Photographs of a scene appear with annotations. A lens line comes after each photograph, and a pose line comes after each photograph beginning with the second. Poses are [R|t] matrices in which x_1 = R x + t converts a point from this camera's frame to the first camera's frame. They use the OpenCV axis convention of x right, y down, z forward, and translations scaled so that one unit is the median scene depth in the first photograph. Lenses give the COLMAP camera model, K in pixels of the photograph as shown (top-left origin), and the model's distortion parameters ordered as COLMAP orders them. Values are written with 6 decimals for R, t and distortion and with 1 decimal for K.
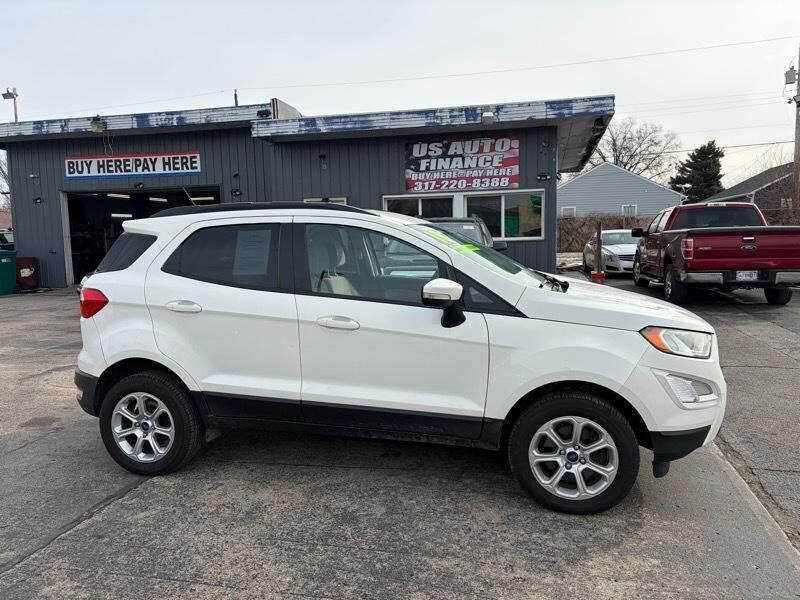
lens RADIAL K [[597.9, 0, 394.0], [0, 597.9, 307.1], [0, 0, 1]] dist [0.048965, -0.040903]
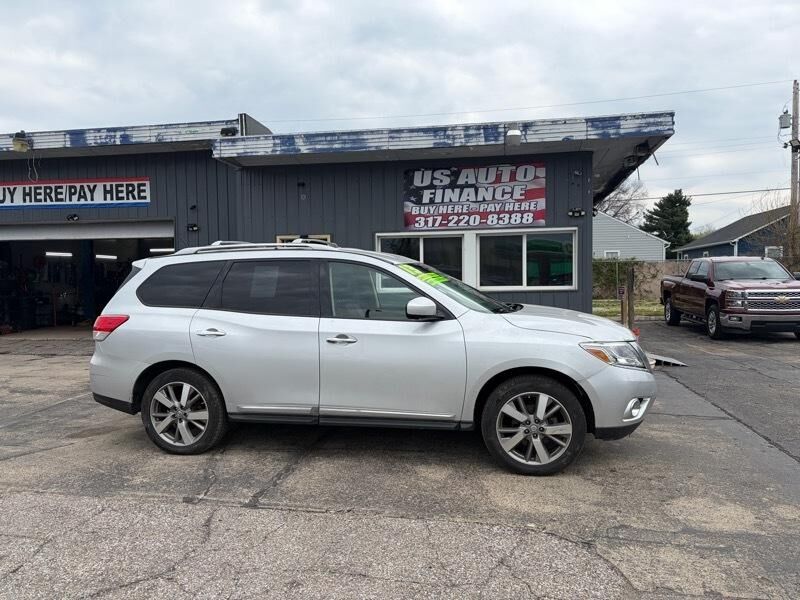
lens RADIAL K [[597.9, 0, 394.0], [0, 597.9, 307.1], [0, 0, 1]] dist [0.048965, -0.040903]
pose [[0.998553, 0.007941, 0.053183, -0.037373], [-0.004168, 0.997489, -0.070698, -0.030168], [-0.053611, 0.070374, 0.996079, 0.206147]]
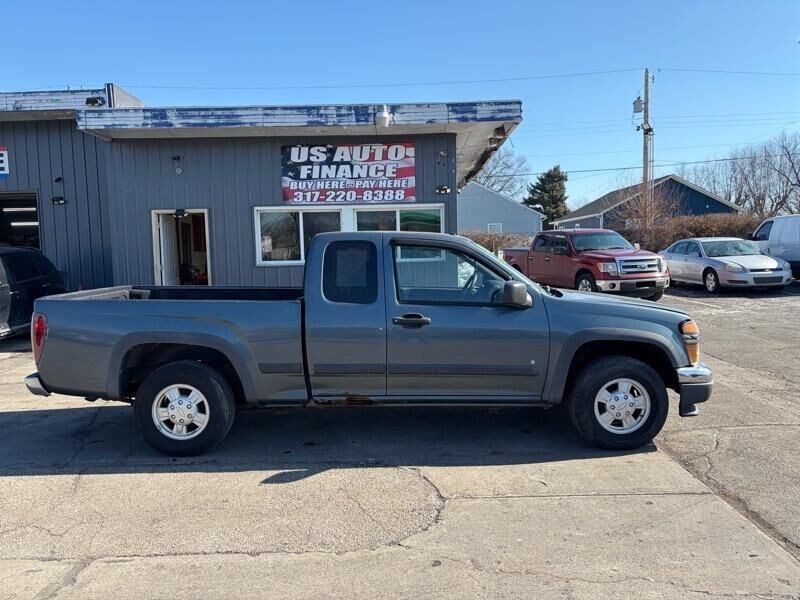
lens RADIAL K [[598.3, 0, 402.1], [0, 598.3, 300.4], [0, 0, 1]] dist [0.058849, -0.065593]
pose [[0.972351, -0.019847, 0.232678, -0.017200], [0.028620, 0.998999, -0.034387, -0.024894], [-0.231763, 0.040095, 0.971946, 0.157318]]
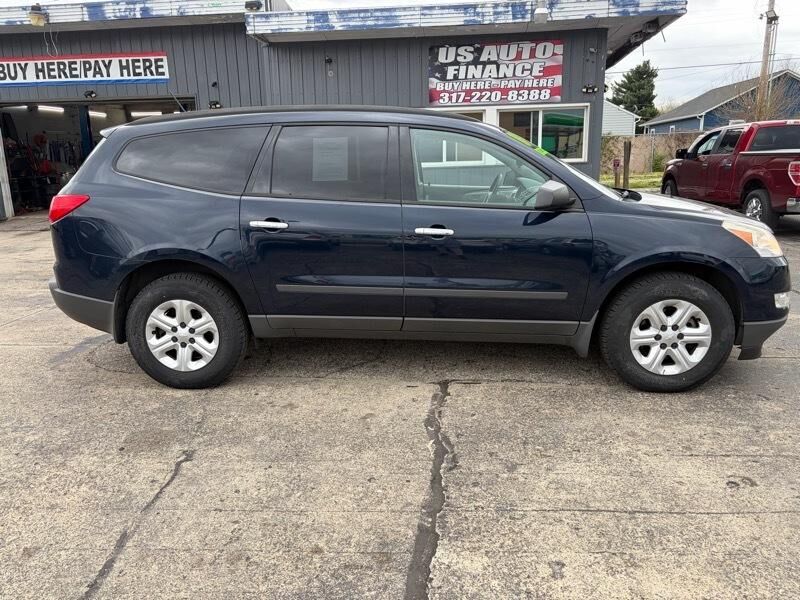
lens RADIAL K [[601.7, 0, 395.9], [0, 601.7, 299.4], [0, 0, 1]] dist [0.048918, -0.049322]
pose [[0.992124, -0.028773, 0.121912, -0.144809], [0.014921, 0.993477, 0.113050, -0.014064], [-0.124370, -0.110341, 0.986082, 0.119180]]
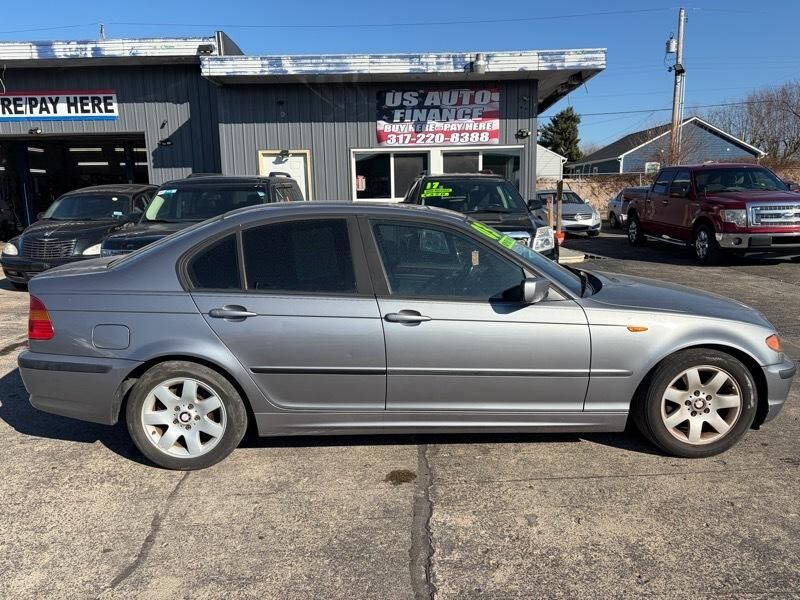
lens RADIAL K [[604.5, 0, 400.0], [0, 604.5, 300.0], [0, 0, 1]] dist [0.044469, -0.052055]
pose [[0.972677, -0.035762, 0.229390, -0.171040], [0.023627, 0.998183, 0.055431, -0.007348], [-0.230955, -0.048496, 0.971755, 0.083371]]
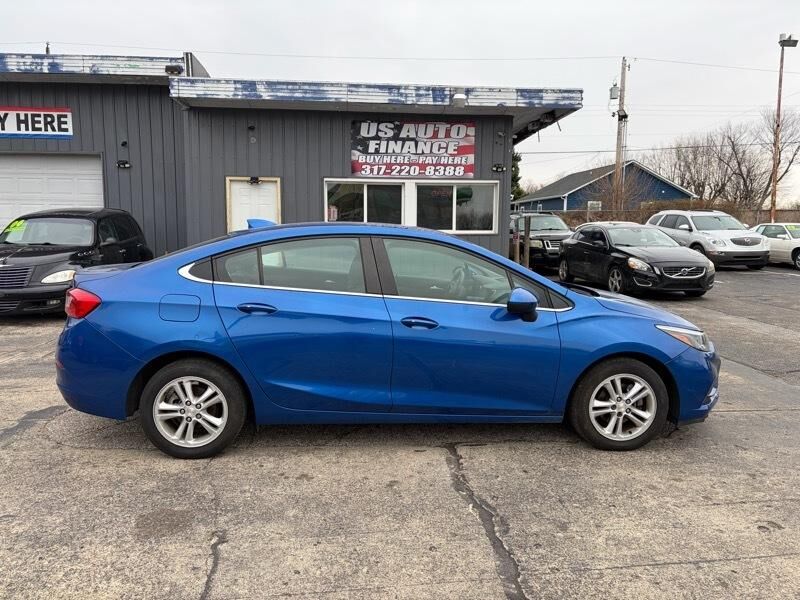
lens RADIAL K [[599.5, 0, 392.6], [0, 599.5, 298.7], [0, 0, 1]] dist [0.057036, -0.063559]
pose [[0.949824, -0.008422, 0.312672, -0.207066], [0.007363, 0.999962, 0.004567, -0.012914], [-0.312699, -0.002035, 0.949850, 0.133275]]
